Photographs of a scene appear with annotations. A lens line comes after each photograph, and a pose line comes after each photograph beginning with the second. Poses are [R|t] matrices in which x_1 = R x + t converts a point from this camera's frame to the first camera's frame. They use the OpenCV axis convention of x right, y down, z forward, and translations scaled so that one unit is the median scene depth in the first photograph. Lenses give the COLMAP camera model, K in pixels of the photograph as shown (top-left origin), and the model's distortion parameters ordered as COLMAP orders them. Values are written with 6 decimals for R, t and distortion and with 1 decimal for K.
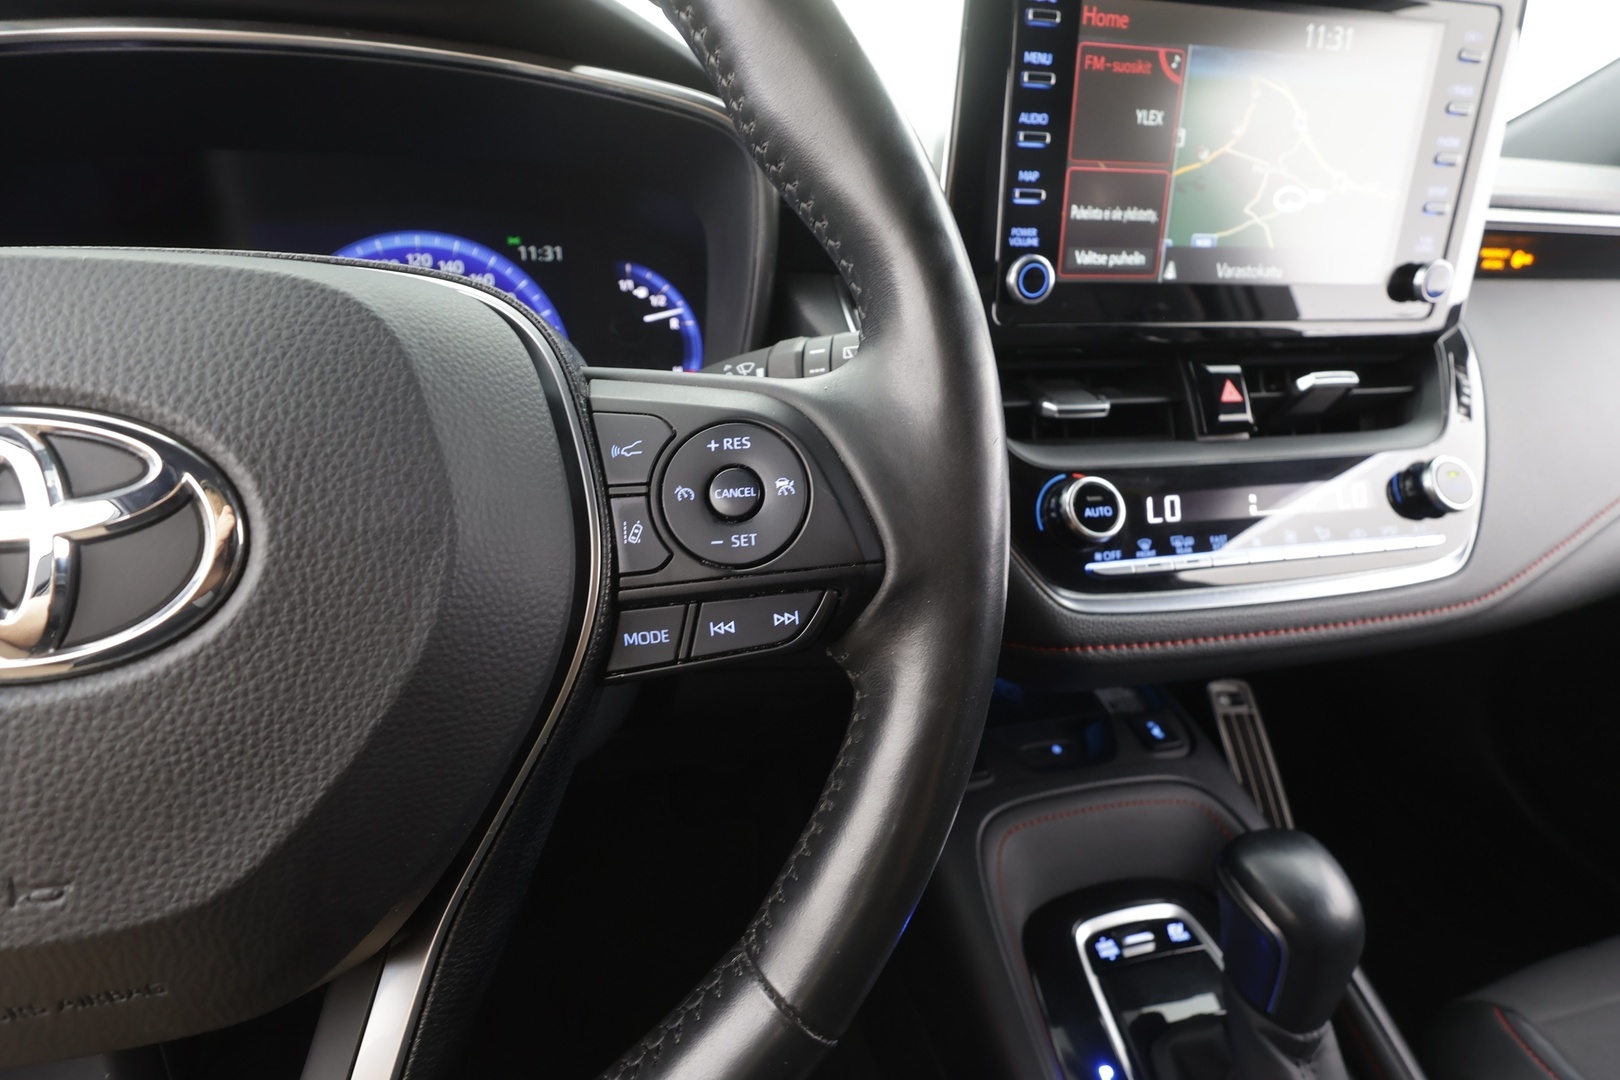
lens RADIAL K [[744.4, 0, 810.0], [0, 744.4, 540.0], [0, 0, 1]] dist [0.001639, 0.000255]
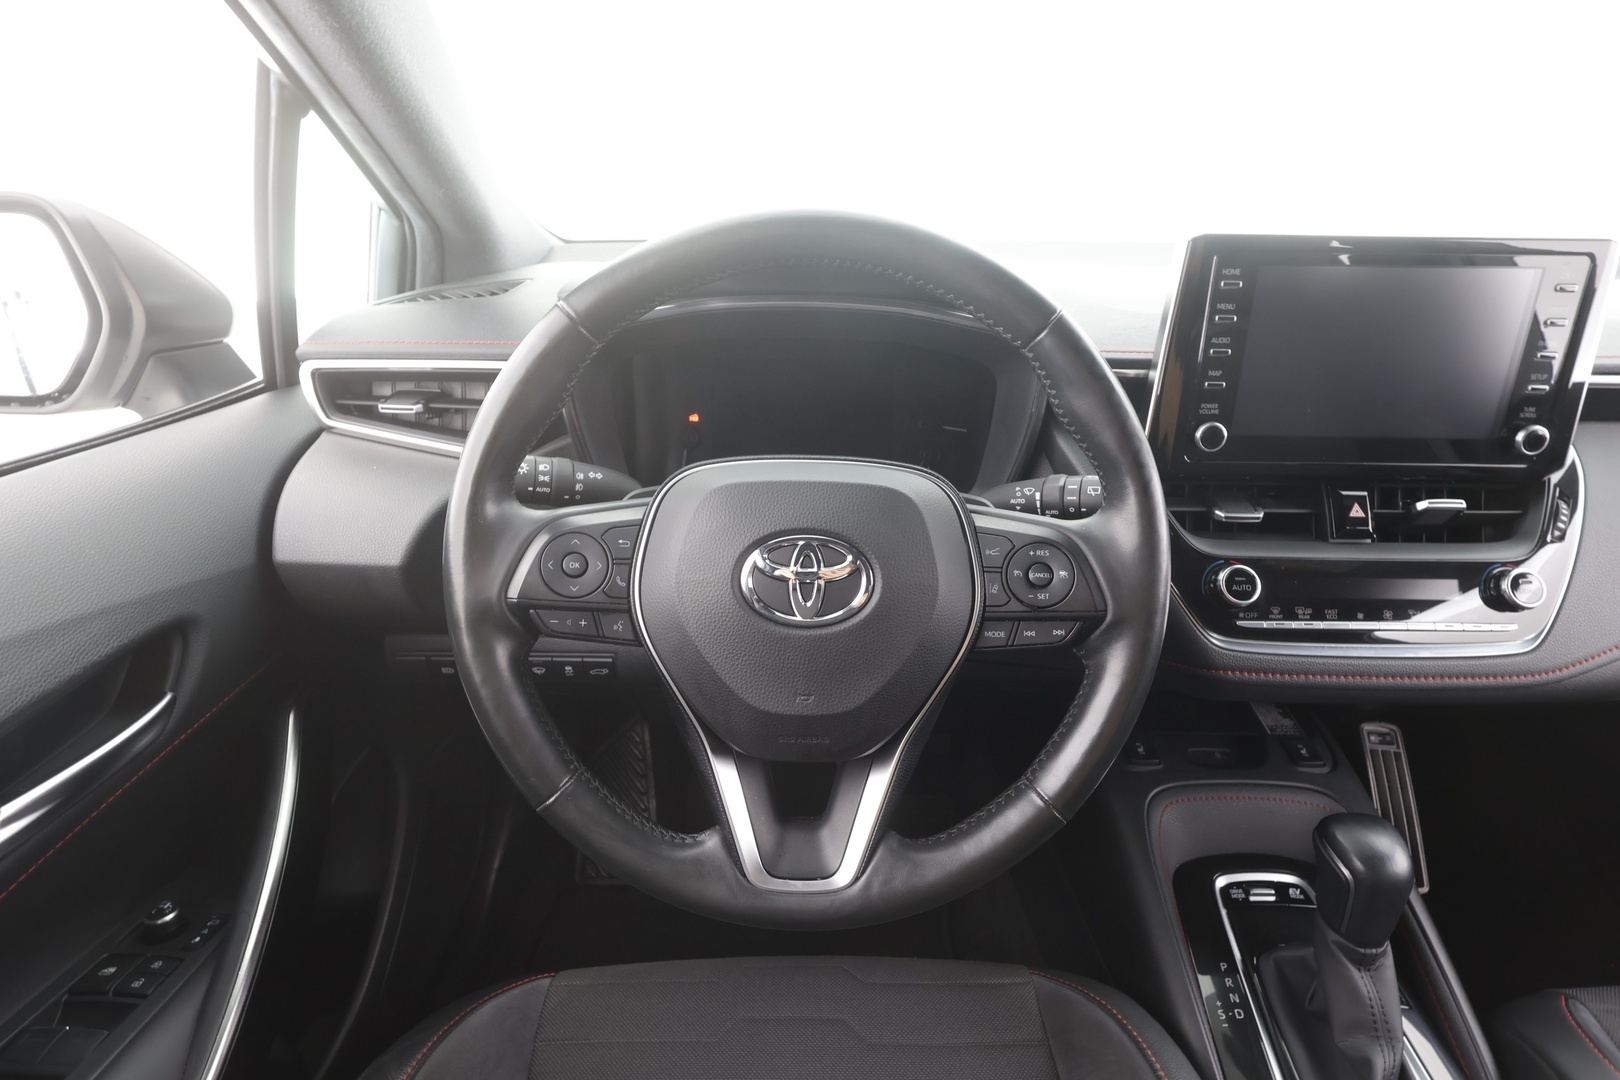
lens RADIAL K [[824.0, 0, 810.0], [0, 824.0, 540.0], [0, 0, 1]] dist [0.003314, 0.000603]
pose [[0.974197, 0.086107, -0.208629, -0.148755], [-0.085602, 0.996263, 0.011466, -0.076159], [0.208837, 0.006689, 0.977928, -0.884569]]
